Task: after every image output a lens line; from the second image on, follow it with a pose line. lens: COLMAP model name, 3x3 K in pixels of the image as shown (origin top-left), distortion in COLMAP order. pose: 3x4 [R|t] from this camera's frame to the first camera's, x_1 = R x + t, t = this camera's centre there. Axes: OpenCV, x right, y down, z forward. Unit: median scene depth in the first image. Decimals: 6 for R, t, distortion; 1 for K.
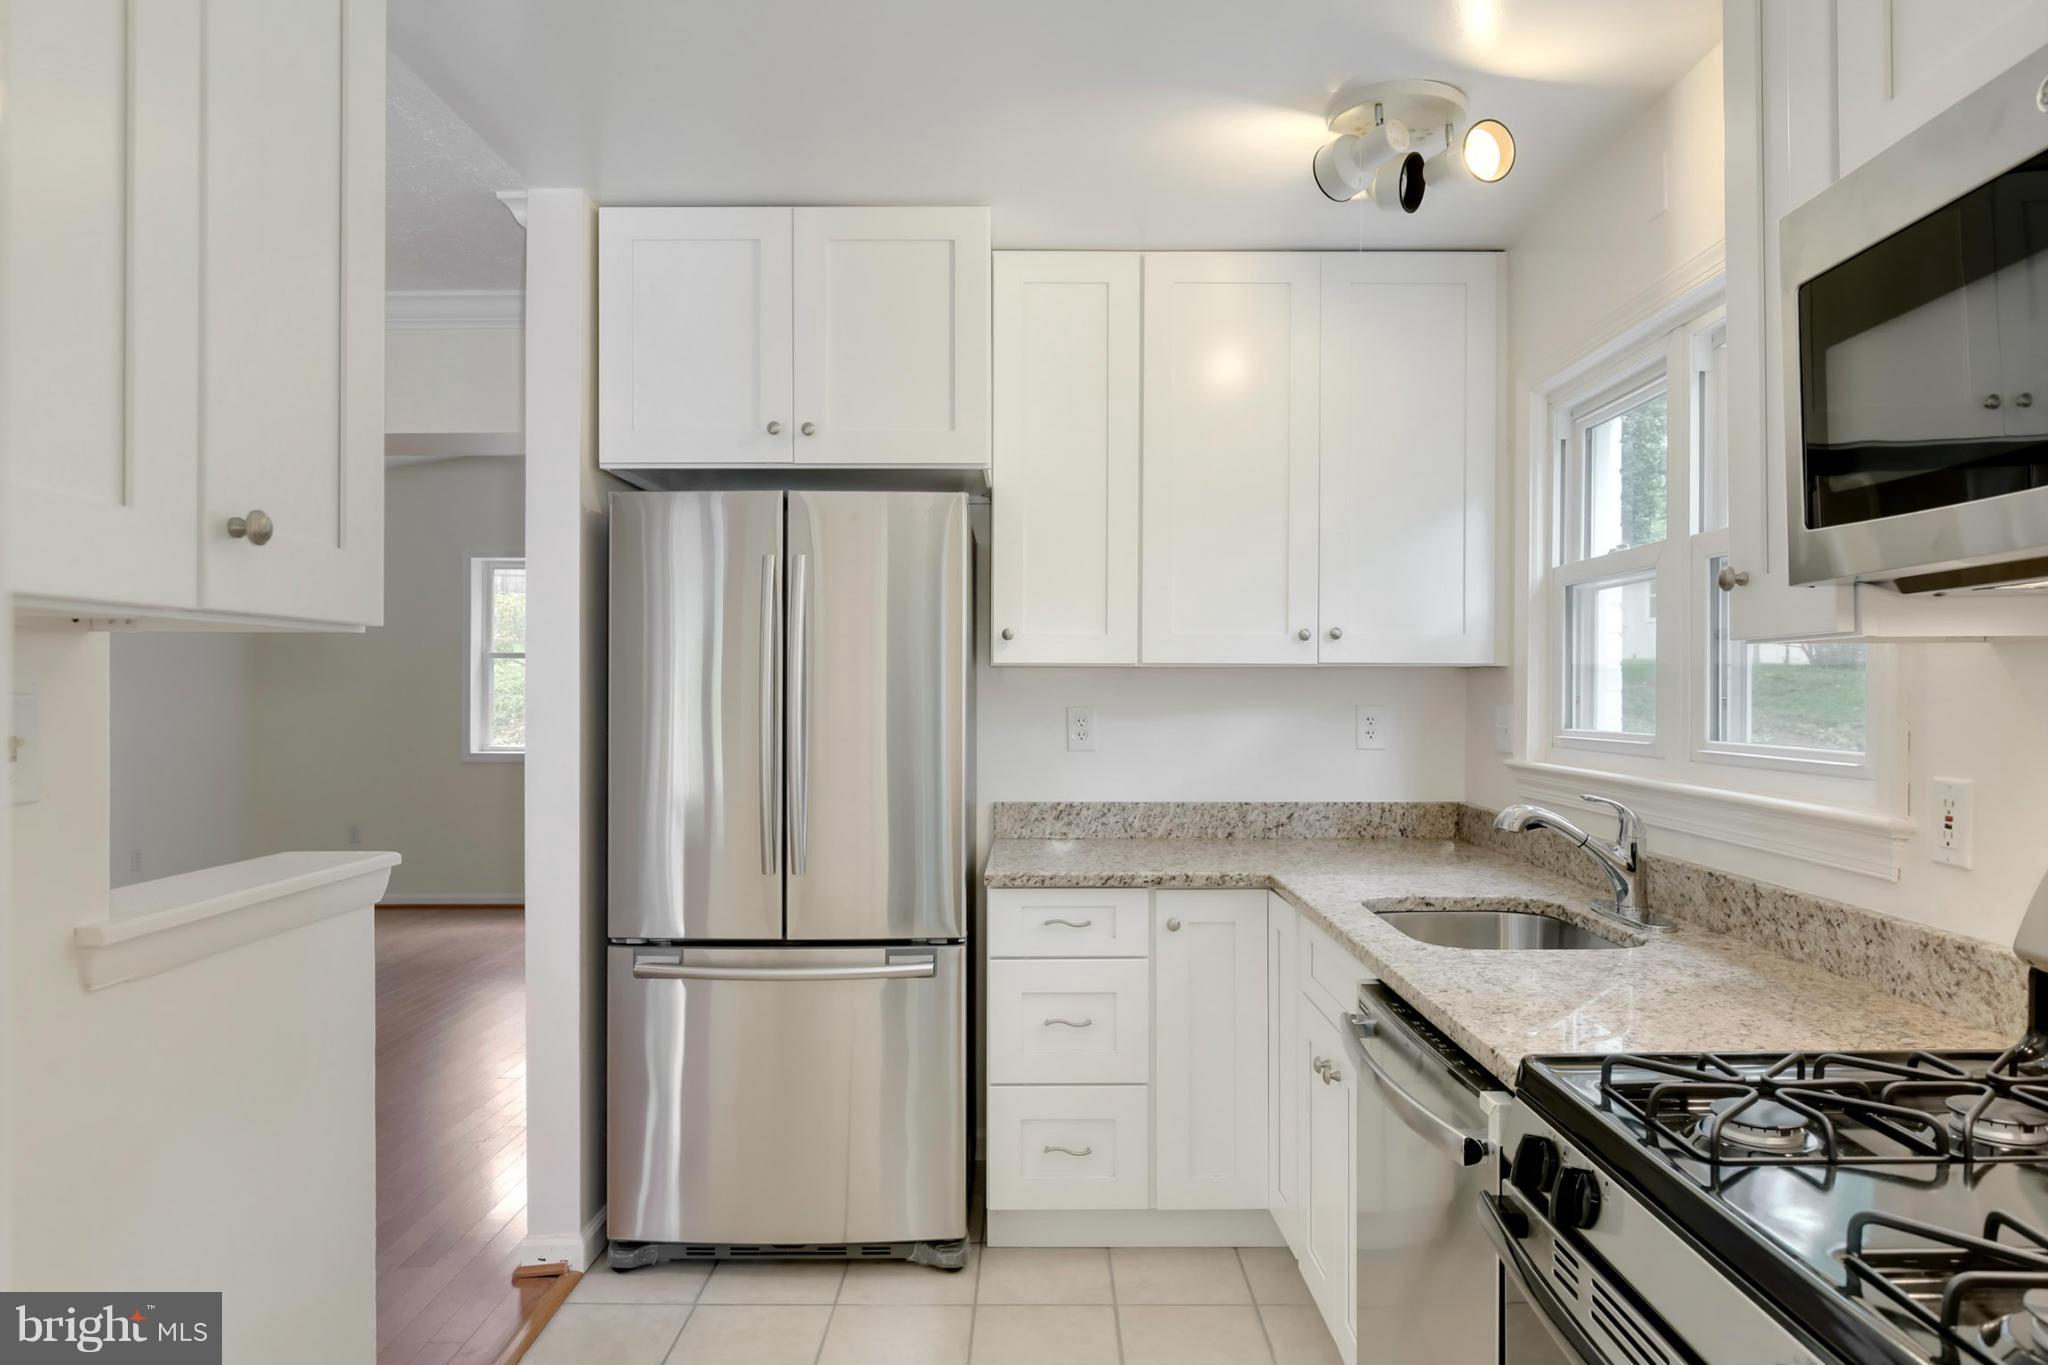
lens RADIAL K [[1278.3, 0, 1032.4], [0, 1278.3, 687.5], [0, 0, 1]] dist [-0.016312, 0.006618]
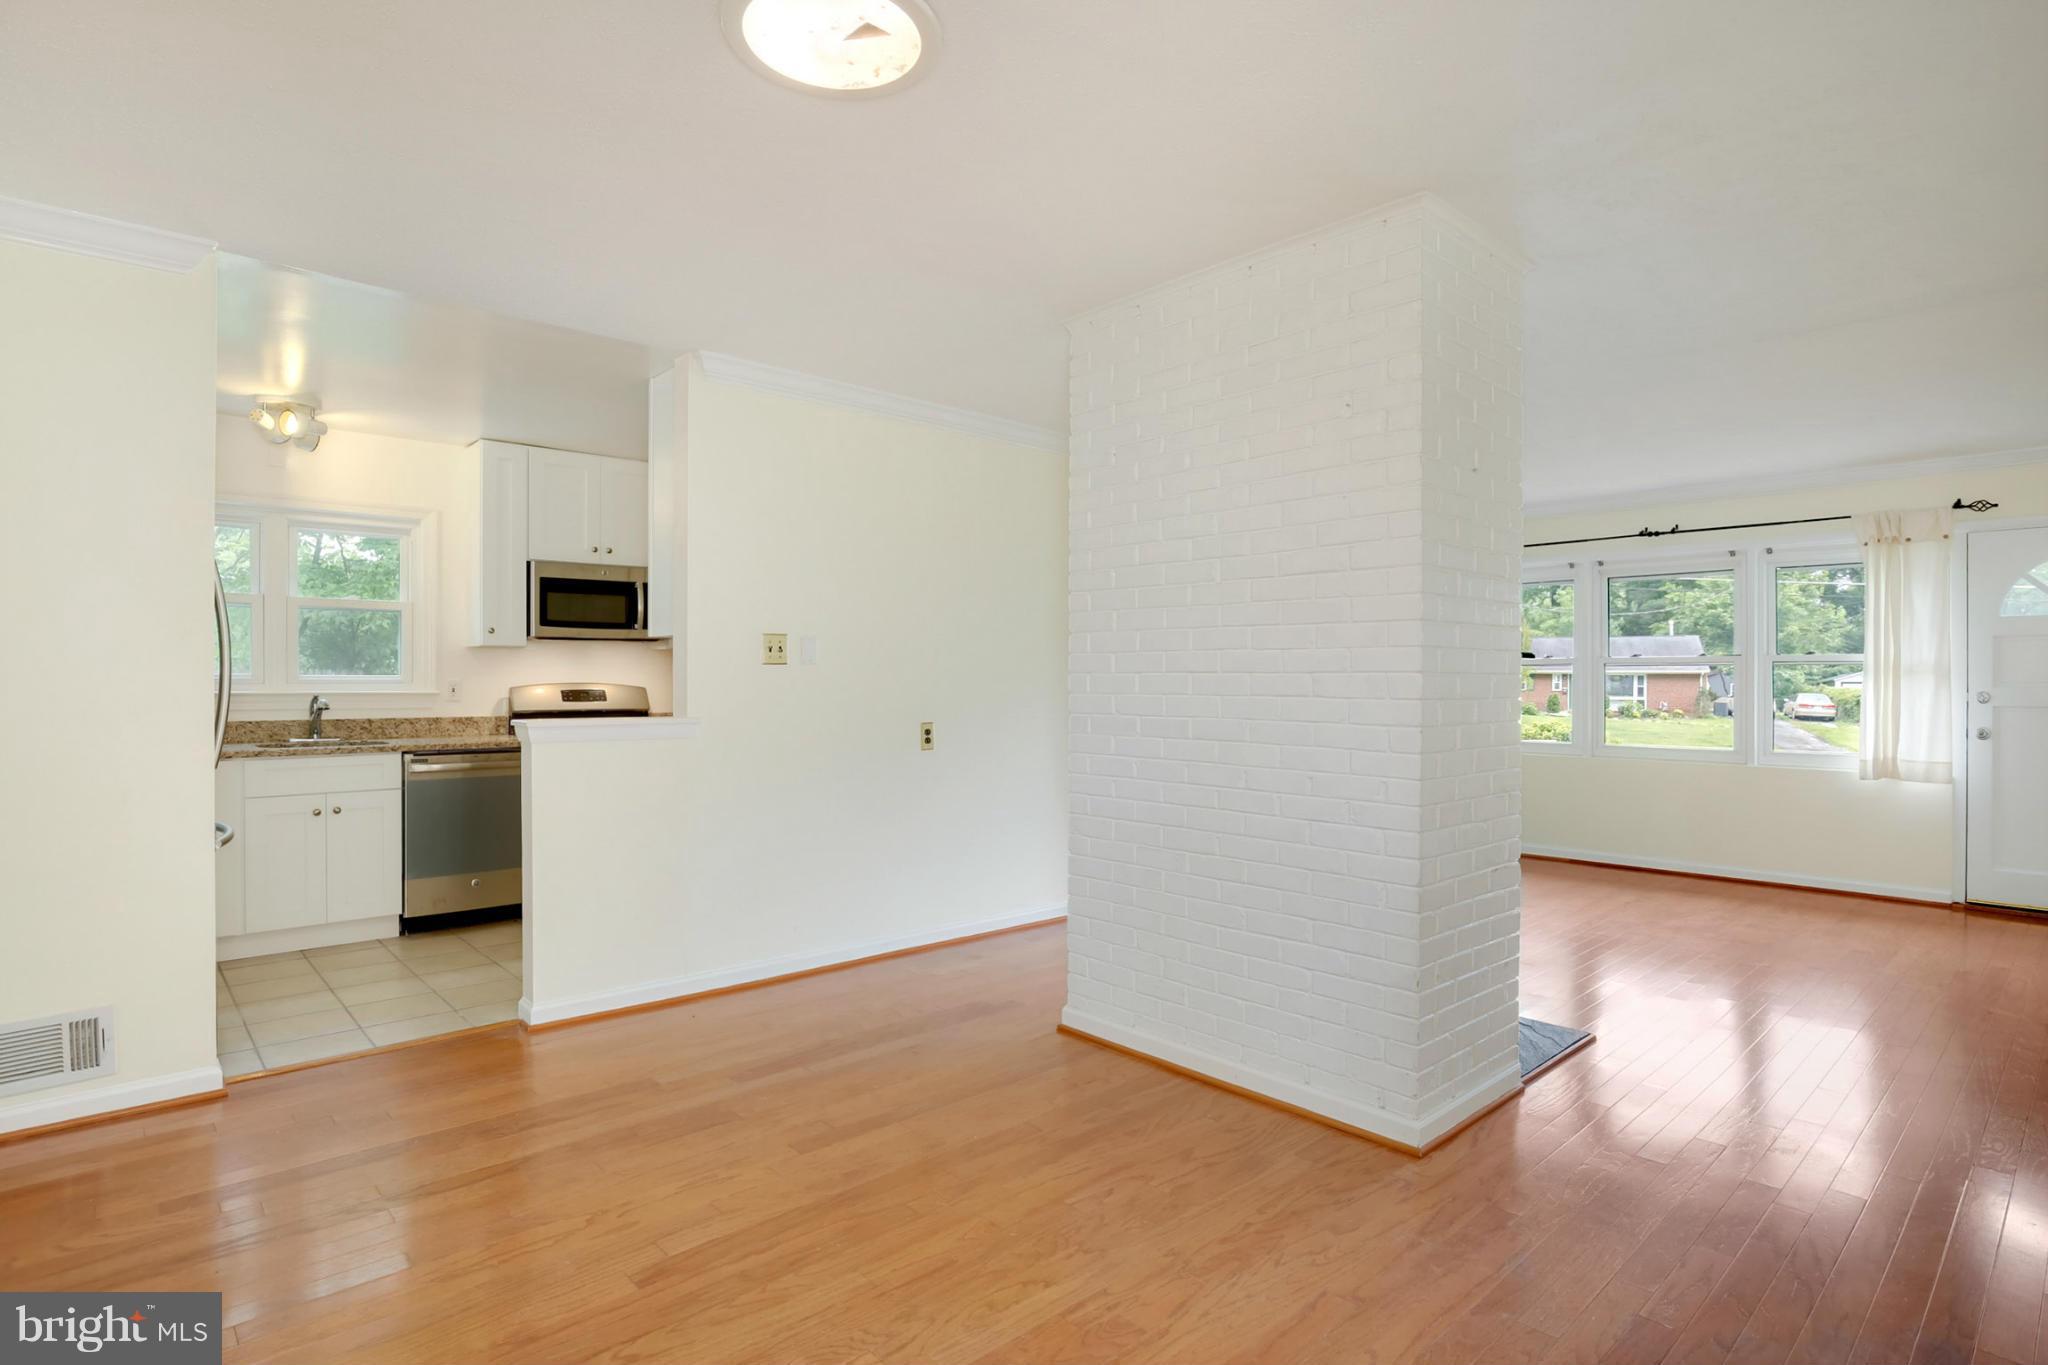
lens RADIAL K [[1035.2, 0, 1038.7], [0, 1035.2, 679.8], [0, 0, 1]] dist [-0.028124, 0.005838]
pose [[-0.689101, -0.003246, 0.724658, -1.721046], [-0.002069, 0.999995, 0.002513, 0.034944], [-0.724662, 0.000233, -0.689105, 1.107129]]
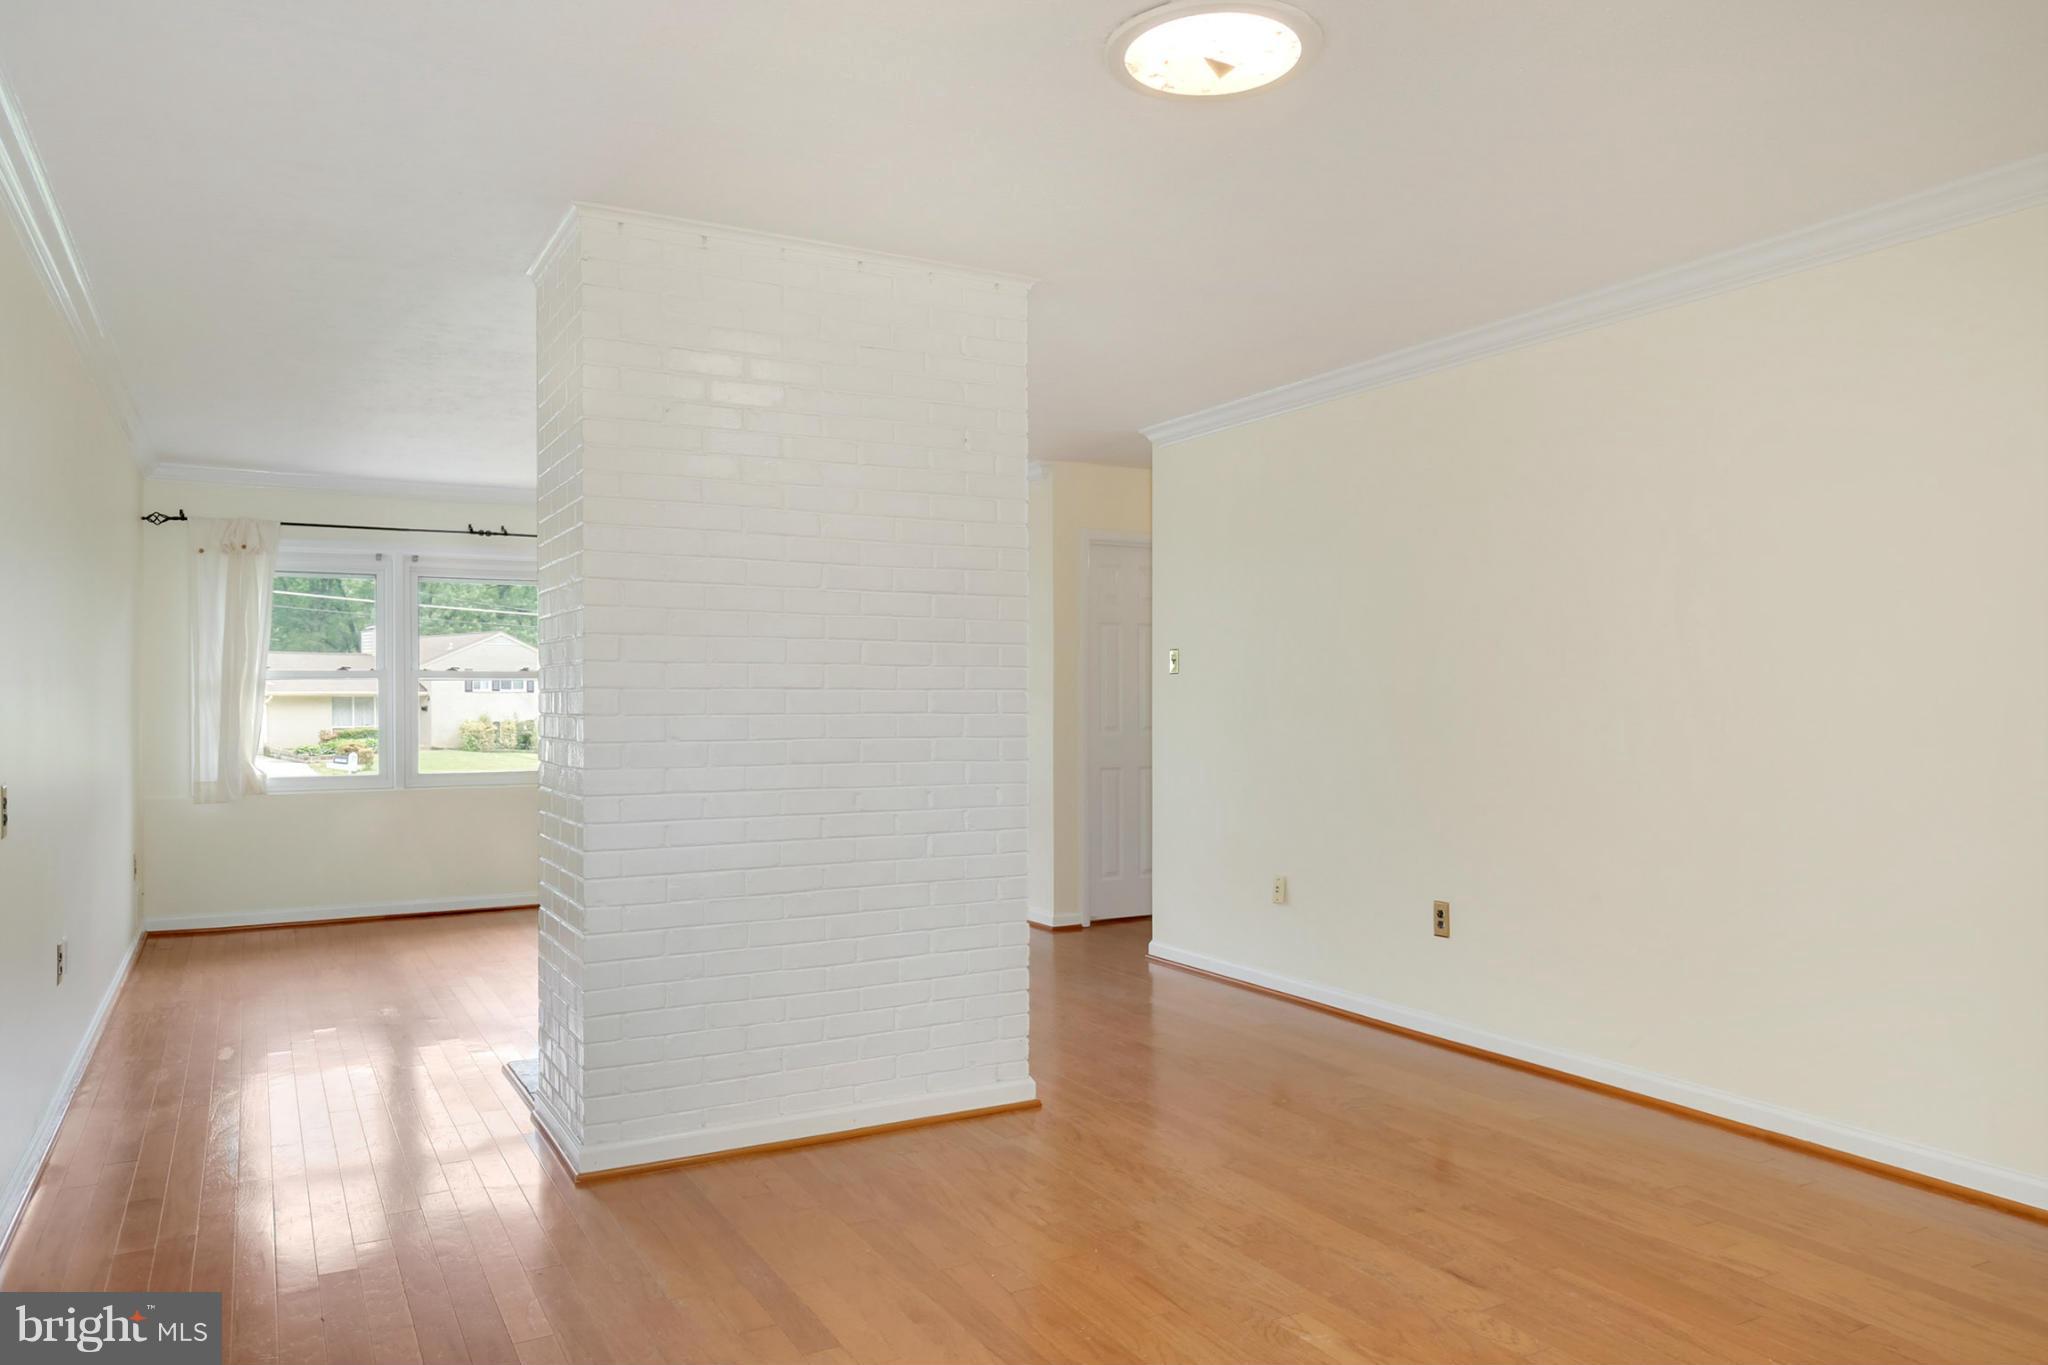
lens RADIAL K [[1416.0, 0, 1008.1], [0, 1416.0, 677.8], [0, 0, 1]] dist [0.006013, 0.003623]
pose [[-0.873793, -0.003741, -0.486284, -0.550326], [0.002419, 0.999925, -0.012039, 0.037294], [0.486292, -0.011696, -0.873718, 1.497513]]
